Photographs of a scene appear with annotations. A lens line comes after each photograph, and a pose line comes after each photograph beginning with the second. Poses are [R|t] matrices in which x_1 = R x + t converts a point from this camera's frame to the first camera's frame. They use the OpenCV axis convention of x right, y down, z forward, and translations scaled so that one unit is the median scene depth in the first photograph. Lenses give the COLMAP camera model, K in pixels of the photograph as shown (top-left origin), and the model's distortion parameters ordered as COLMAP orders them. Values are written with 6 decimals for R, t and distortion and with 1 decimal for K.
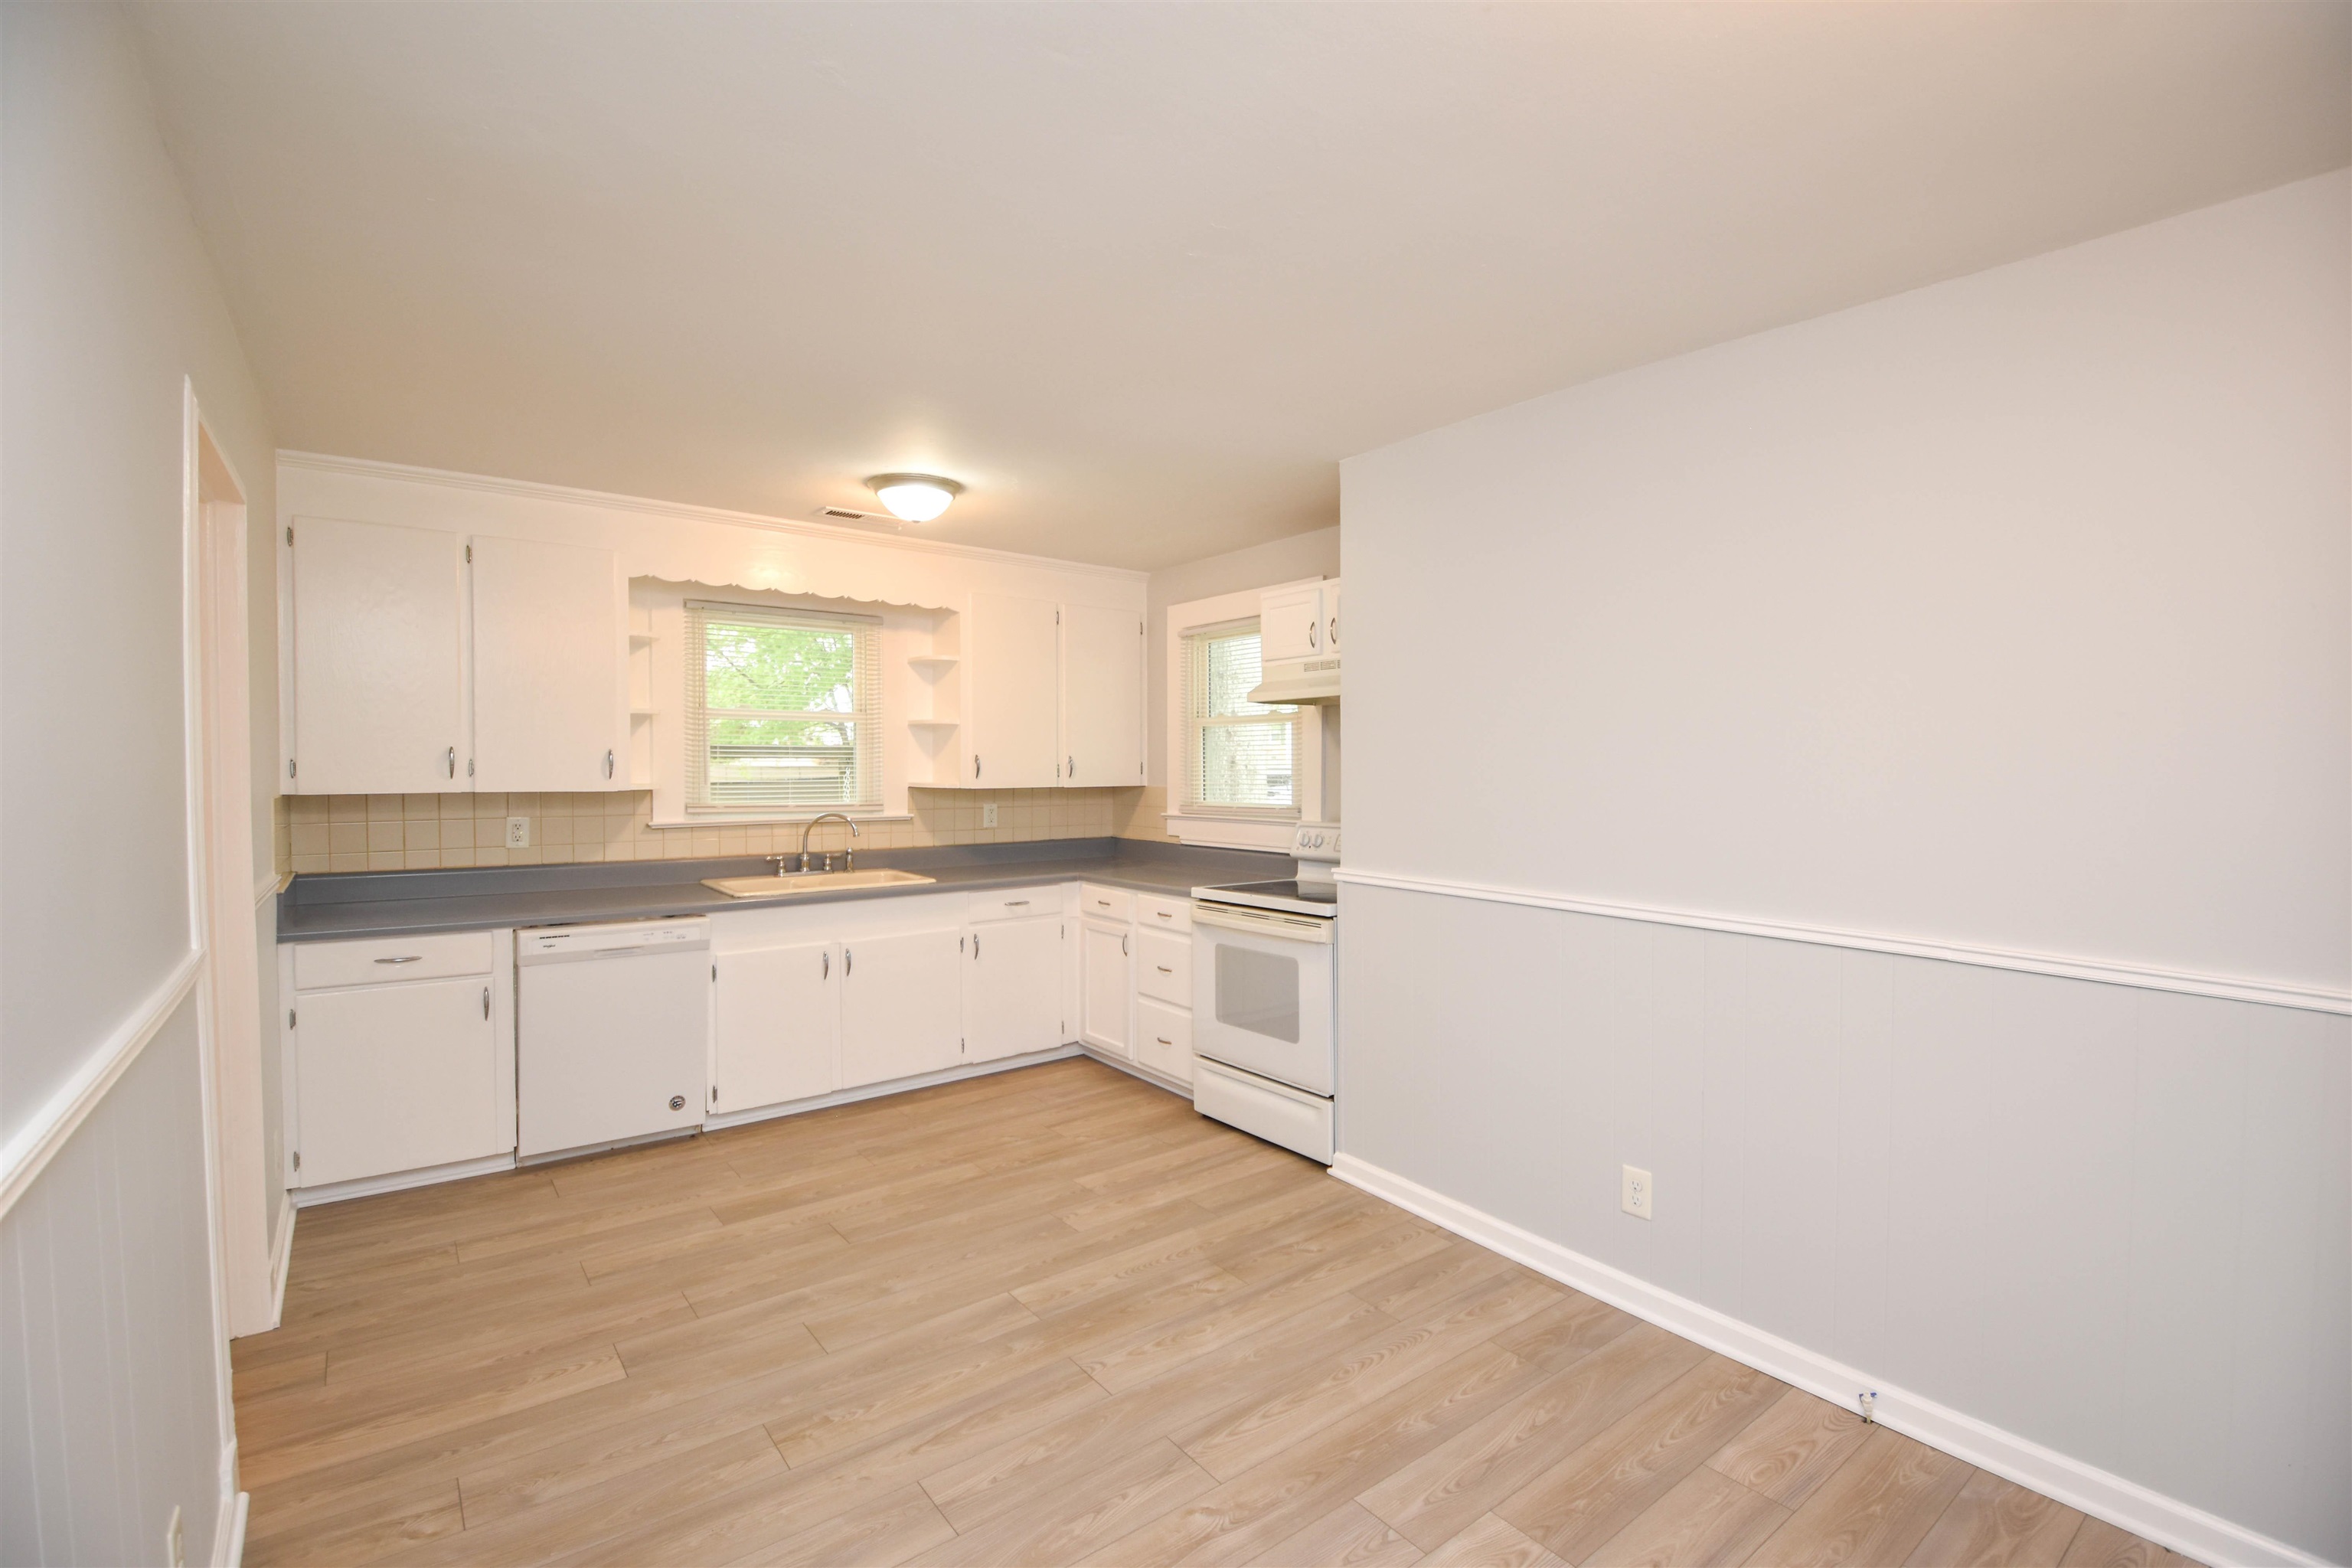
lens RADIAL K [[1061.5, 0, 1184.2], [0, 1061.5, 778.2], [0, 0, 1]] dist [0.011586, -0.002891]
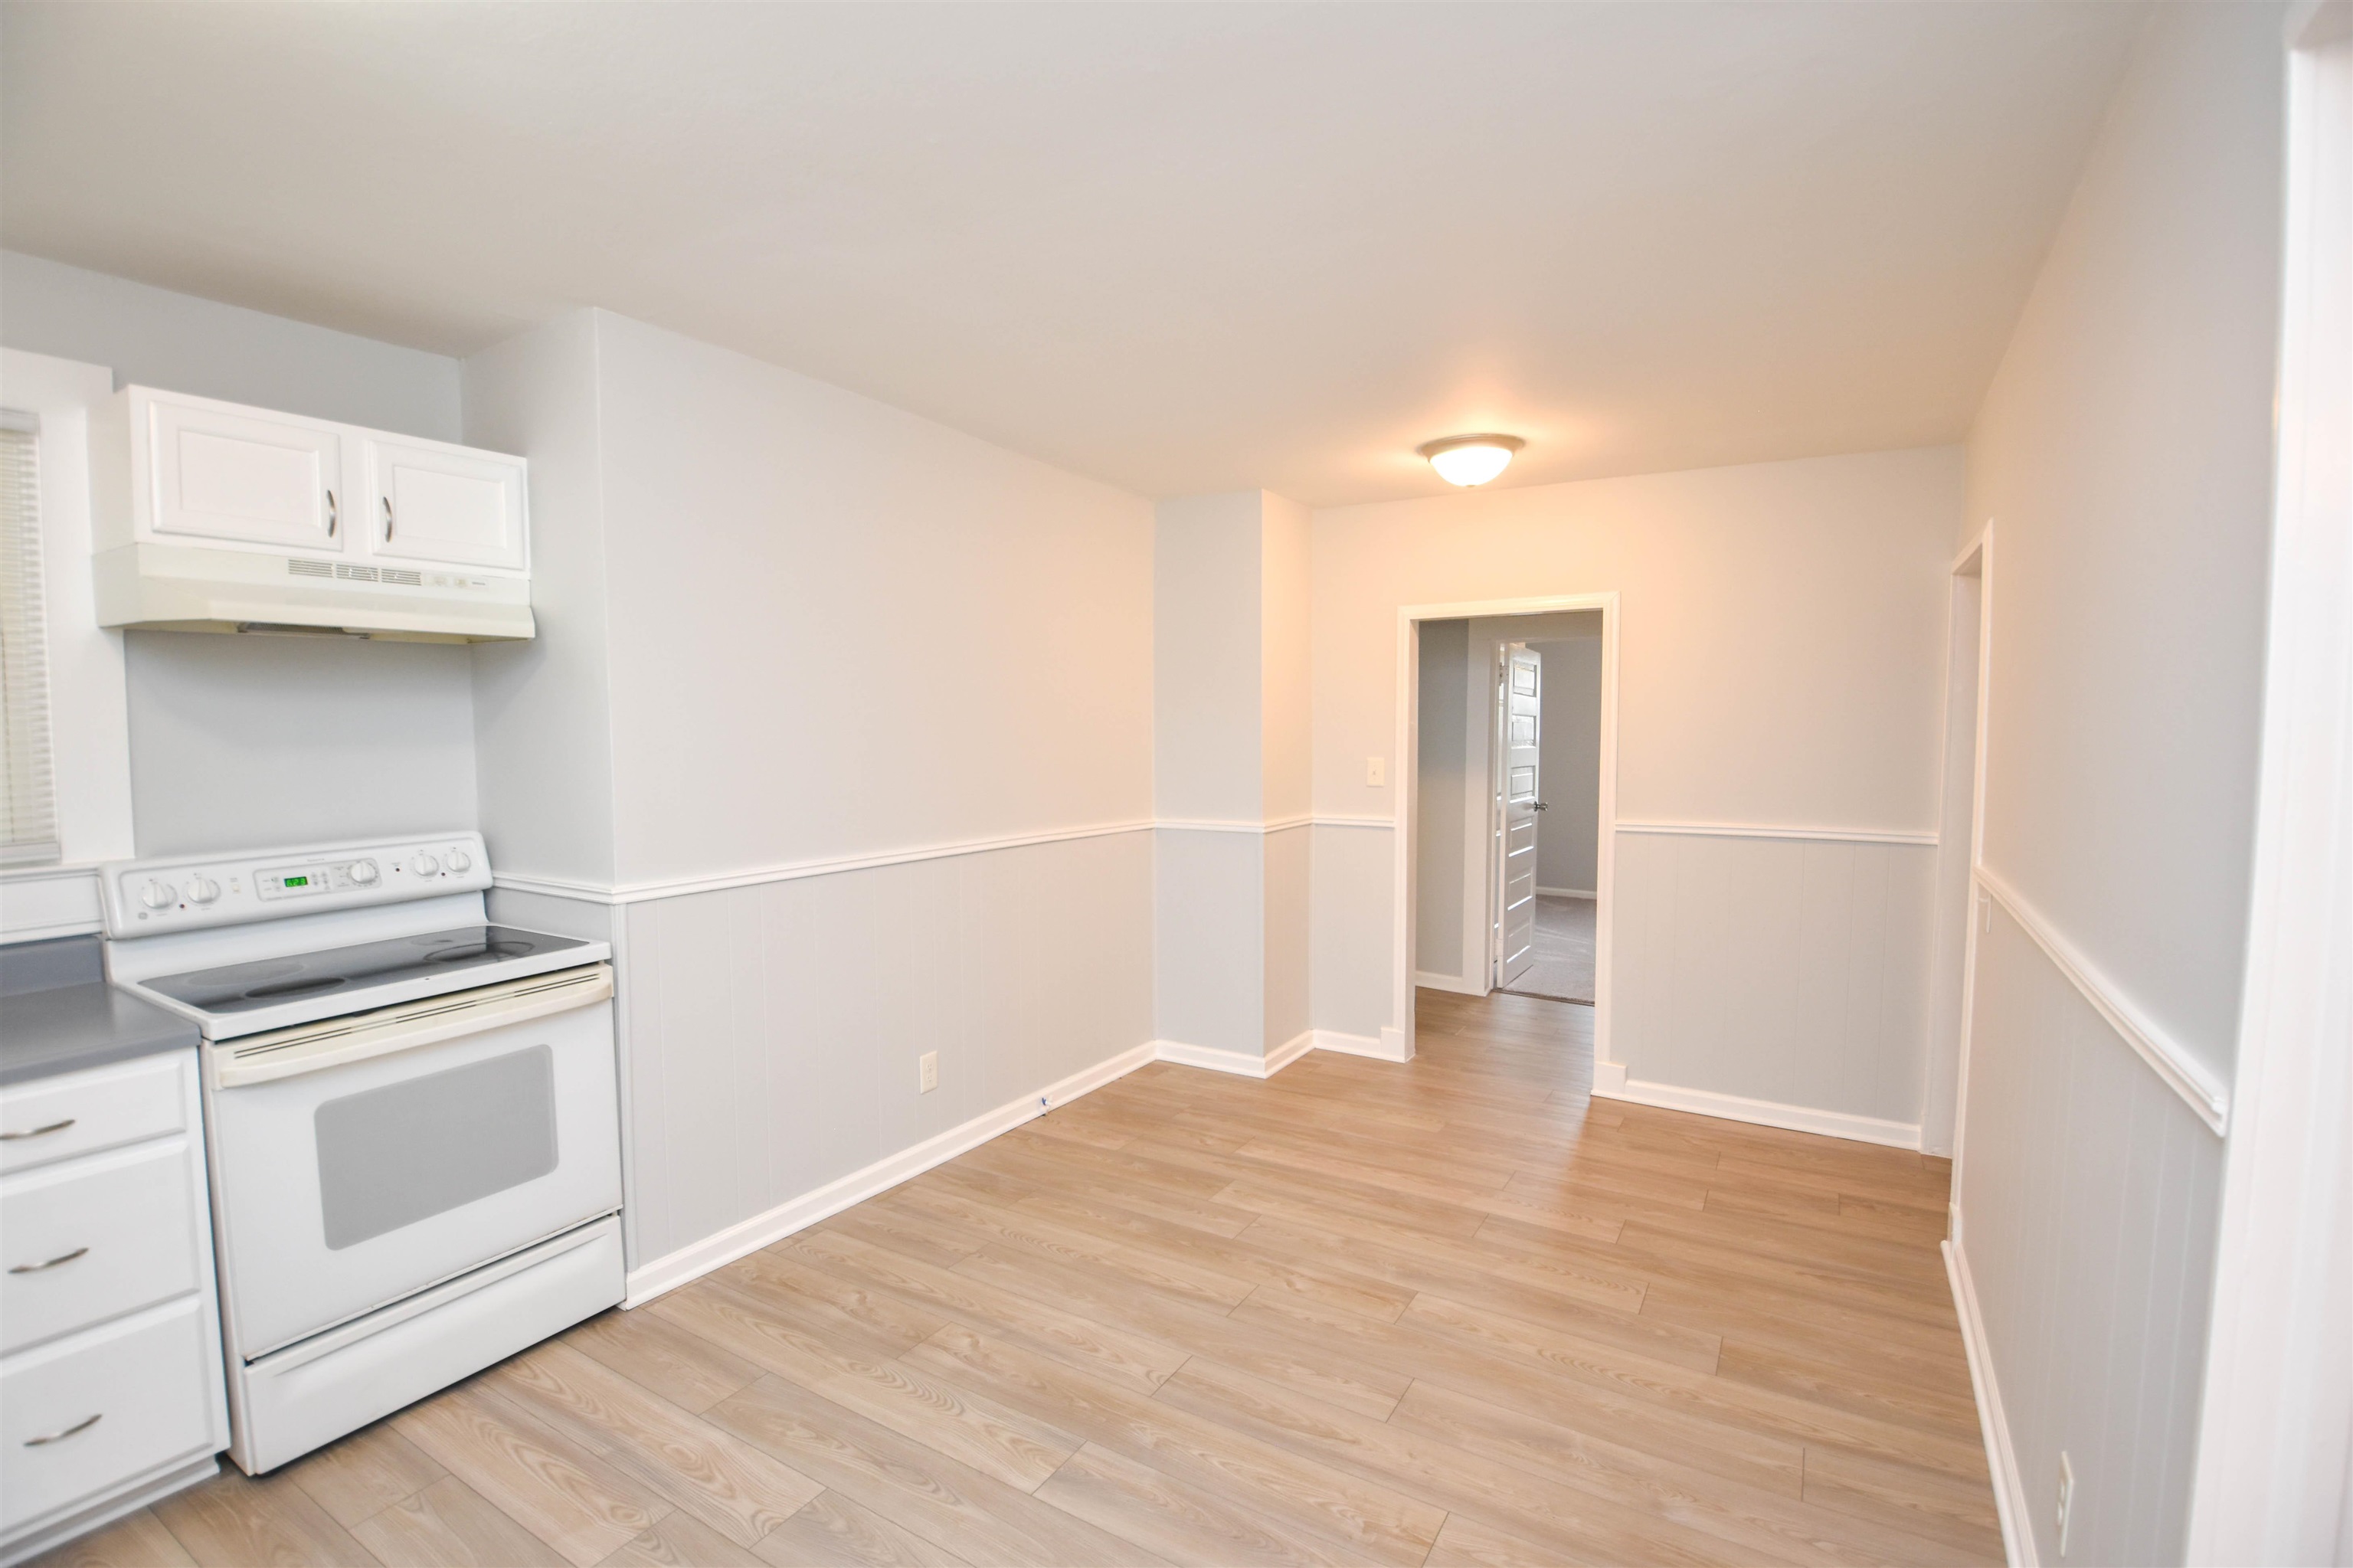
lens RADIAL K [[1062.0, 0, 1175.4], [0, 1062.0, 789.7], [0, 0, 1]] dist [0.011586, -0.002891]
pose [[-0.355538, -0.058116, 0.932853, -0.906059], [0.016468, 0.997521, 0.068422, -0.032963], [-0.934517, 0.039689, -0.353699, 1.244428]]
